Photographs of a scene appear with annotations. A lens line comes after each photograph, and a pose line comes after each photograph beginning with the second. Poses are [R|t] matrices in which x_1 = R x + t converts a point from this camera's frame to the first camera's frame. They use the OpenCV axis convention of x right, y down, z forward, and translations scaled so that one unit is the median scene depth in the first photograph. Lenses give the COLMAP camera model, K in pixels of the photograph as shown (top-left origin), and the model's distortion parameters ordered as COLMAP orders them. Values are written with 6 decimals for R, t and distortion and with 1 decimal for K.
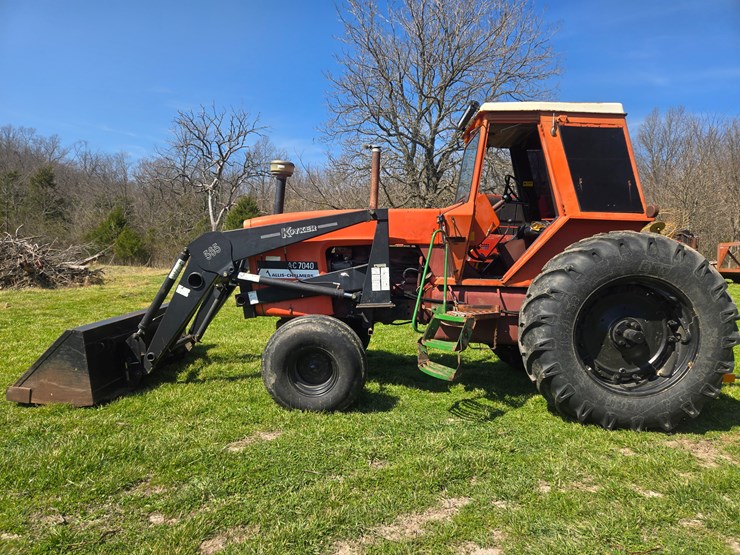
lens RADIAL K [[494.0, 0, 371.8], [0, 494.0, 281.4], [0, 0, 1]] dist [0.078289, -0.056981]
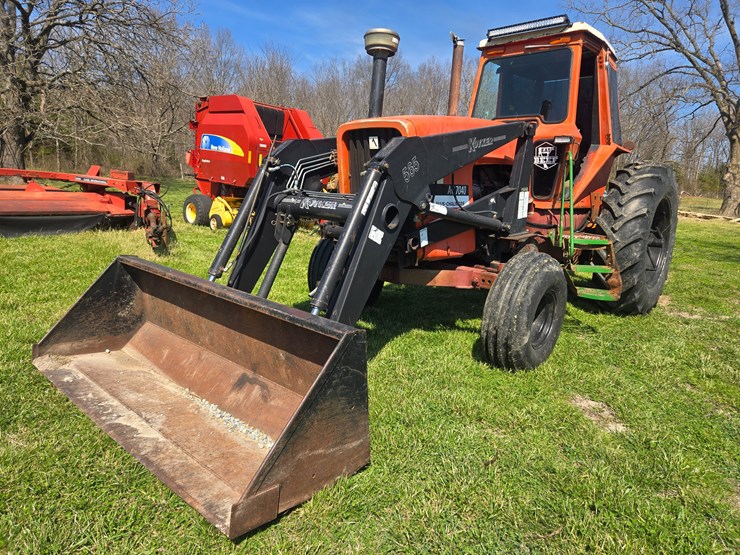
lens RADIAL K [[494.0, 0, 369.5], [0, 494.0, 269.1], [0, 0, 1]] dist [0.078289, -0.056981]
pose [[0.650646, -0.125252, 0.748980, -0.845305], [0.014537, 0.988177, 0.152625, -0.031651], [-0.759242, -0.088417, 0.644774, 0.624066]]
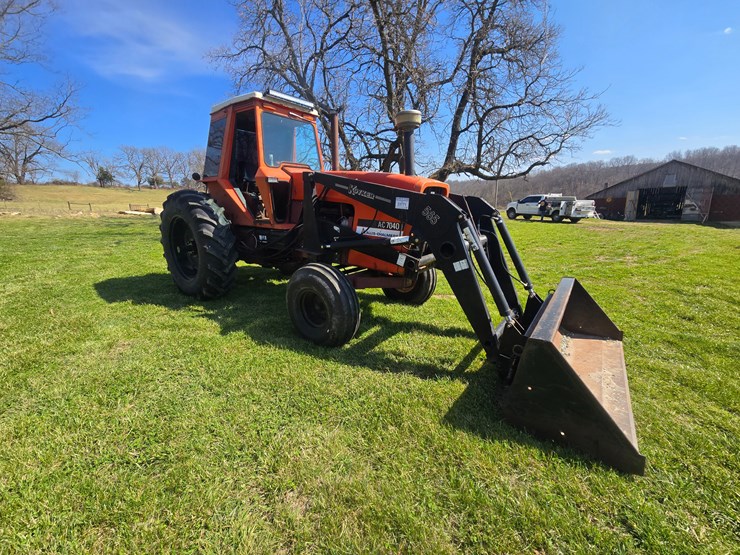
lens RADIAL K [[303.0, 0, 367.8], [0, 303.0, 272.6], [0, 0, 1]] dist [0.001775, -0.001452]
pose [[-0.807139, -0.175748, 0.563595, -0.554524], [0.000774, 0.954345, 0.298706, -0.144385], [-0.590362, 0.241533, -0.770153, 1.764691]]
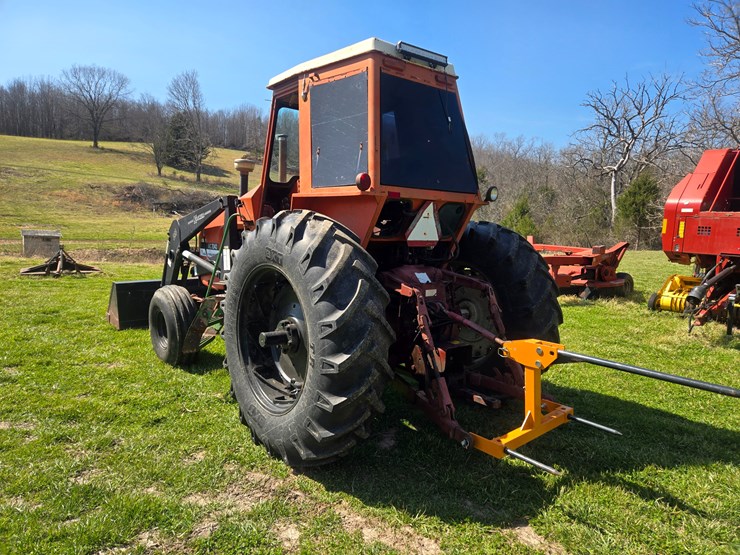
lens RADIAL K [[494.0, 0, 371.6], [0, 494.0, 281.5], [0, 0, 1]] dist [0.078289, -0.056981]
pose [[0.648085, 0.072909, -0.758070, 1.082397], [-0.053431, 0.997307, 0.050240, -0.029688], [0.759691, 0.007945, 0.650235, 0.520569]]
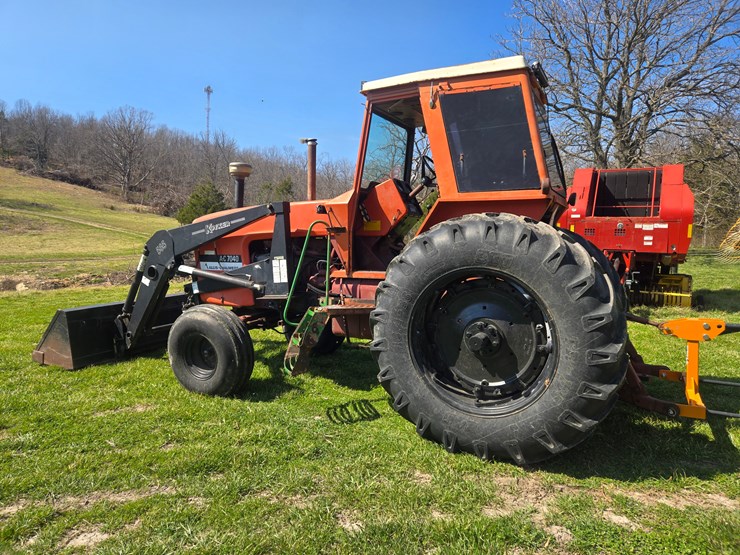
lens RADIAL K [[494.0, 0, 362.5], [0, 494.0, 269.2], [0, 0, 1]] dist [0.078289, -0.056981]
pose [[0.893522, -0.000789, -0.449018, 0.628462], [-0.002031, 0.999981, -0.005800, -0.003455], [0.449014, 0.006094, 0.893504, 0.165357]]
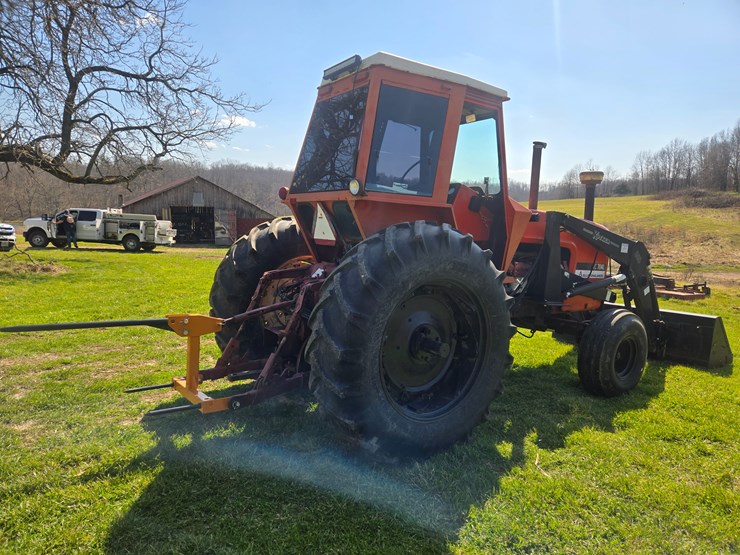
lens RADIAL K [[494.0, 0, 369.3], [0, 494.0, 279.9], [0, 0, 1]] dist [0.078289, -0.056981]
pose [[-0.803077, -0.011412, -0.595766, 0.972934], [-0.106871, 0.986363, 0.125164, -0.106668], [0.586213, 0.164187, -0.793346, 1.847232]]
